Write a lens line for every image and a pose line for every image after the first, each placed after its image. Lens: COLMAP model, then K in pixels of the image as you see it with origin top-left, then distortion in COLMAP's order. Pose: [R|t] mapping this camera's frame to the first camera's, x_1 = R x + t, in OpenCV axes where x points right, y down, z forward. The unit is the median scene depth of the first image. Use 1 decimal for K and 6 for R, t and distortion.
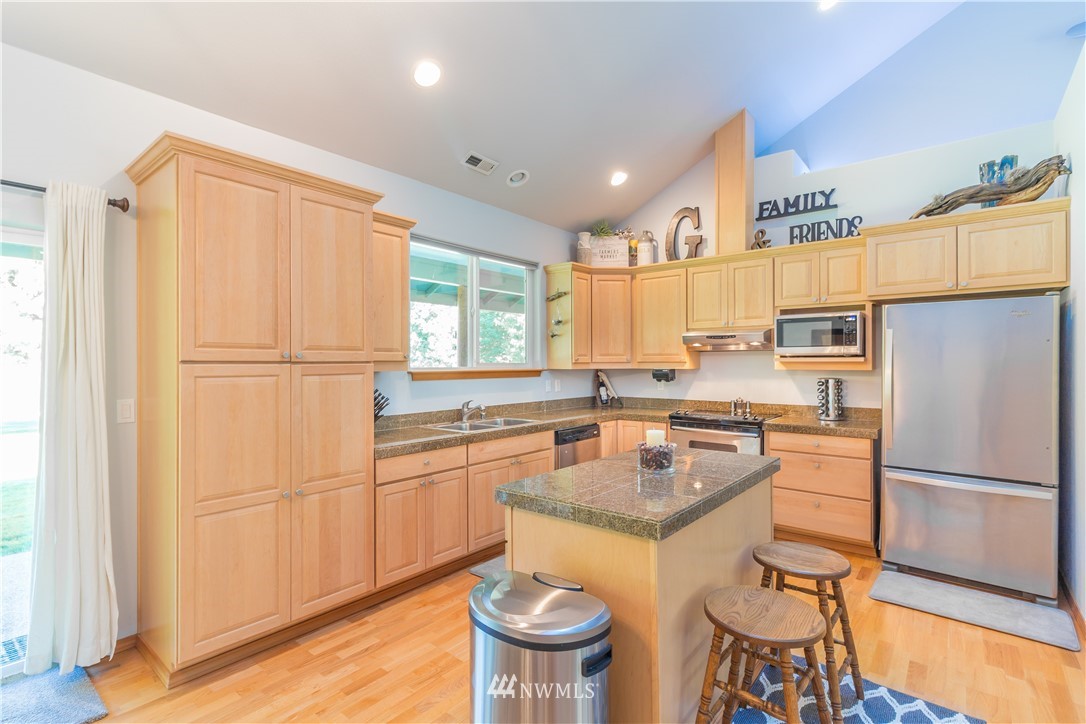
lens RADIAL K [[518.6, 0, 547.0], [0, 518.6, 361.8], [0, 0, 1]] dist [0.006225, -0.001539]
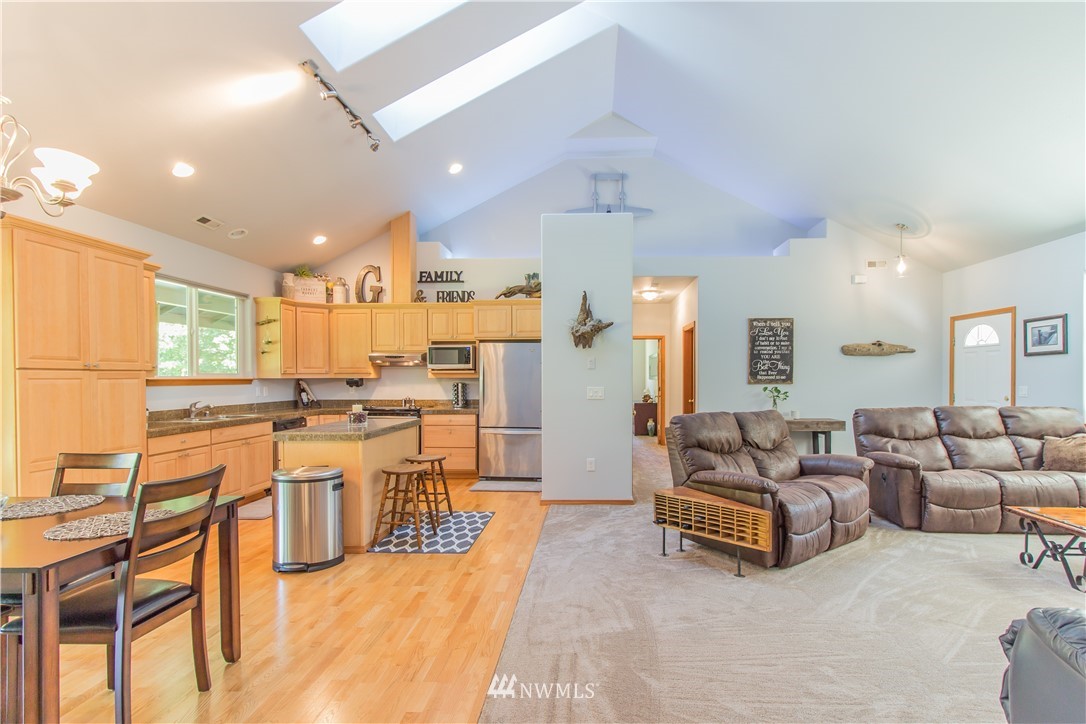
lens RADIAL K [[518.6, 0, 584.3], [0, 518.6, 382.2], [0, 0, 1]] dist [0.006225, -0.001539]
pose [[0.792593, -0.006013, 0.609722, -0.181559], [0.000079, 0.999952, 0.009759, 0.013982], [-0.609751, -0.007686, 0.792555, -0.643056]]
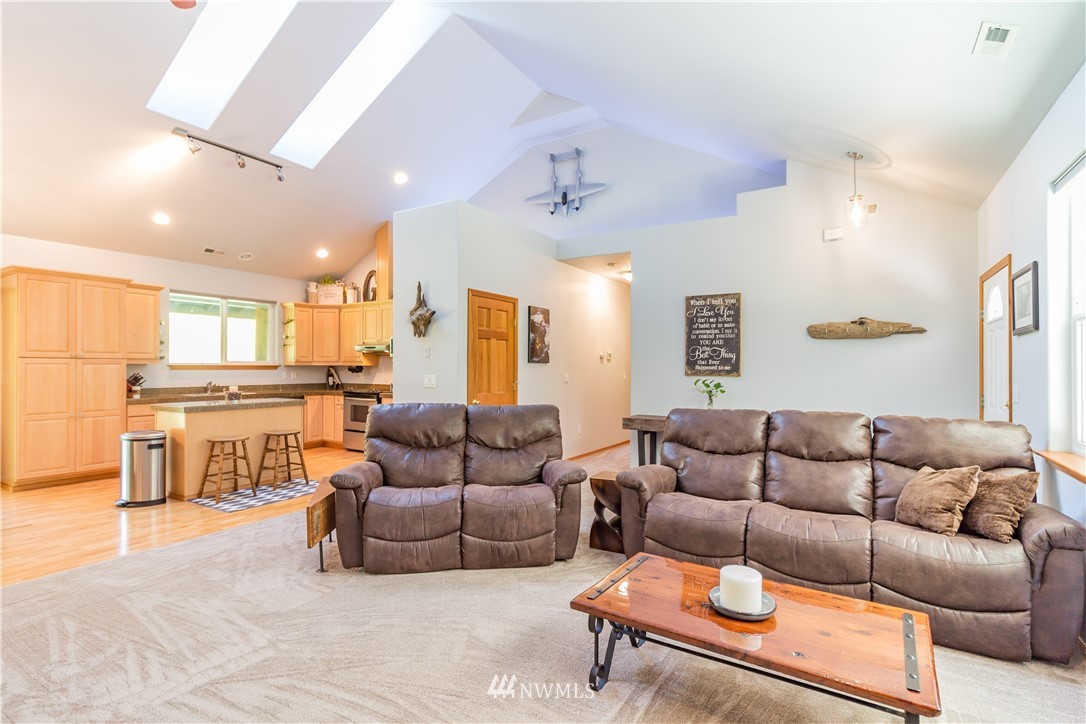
lens RADIAL K [[518.6, 0, 553.5], [0, 518.6, 366.6], [0, 0, 1]] dist [0.006225, -0.001539]
pose [[0.988938, 0.006558, 0.148182, 0.784962], [-0.006947, 0.999974, 0.002109, 0.011854], [-0.148164, -0.003115, 0.988958, -0.993771]]
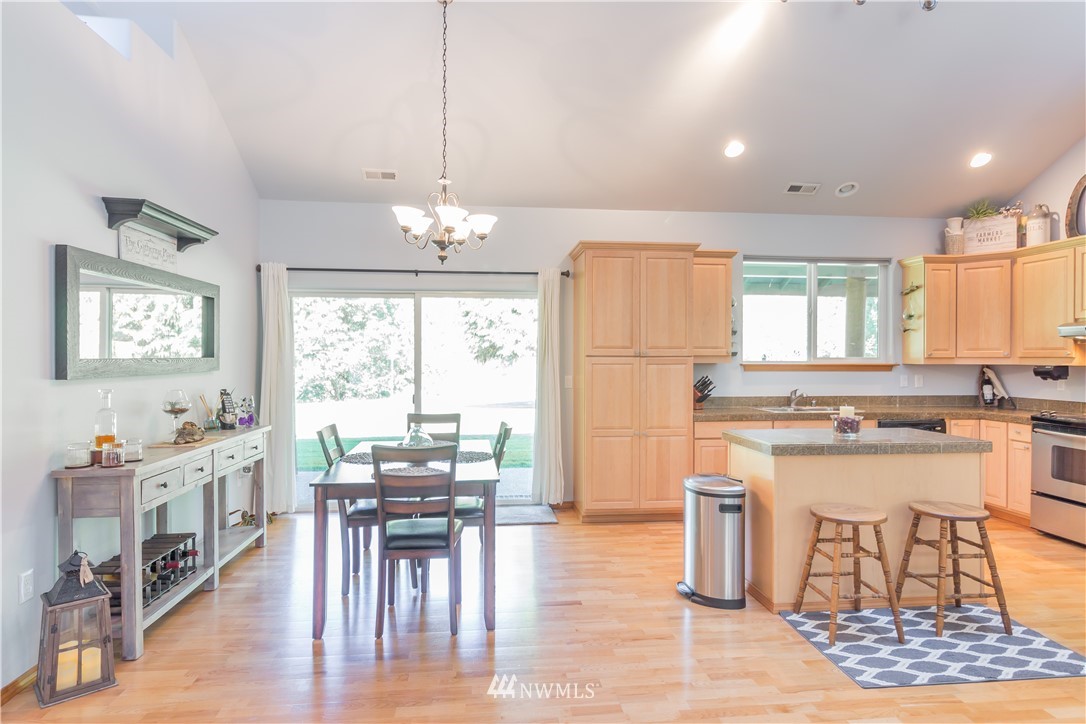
lens RADIAL K [[628.9, 0, 544.2], [0, 628.9, 359.3], [0, 0, 1]] dist [0.005341, 0.004219]
pose [[0.711926, 0.006274, -0.702226, 0.463210], [-0.002073, 0.999975, 0.006833, -0.002097], [0.702251, -0.003409, 0.711921, -0.435713]]
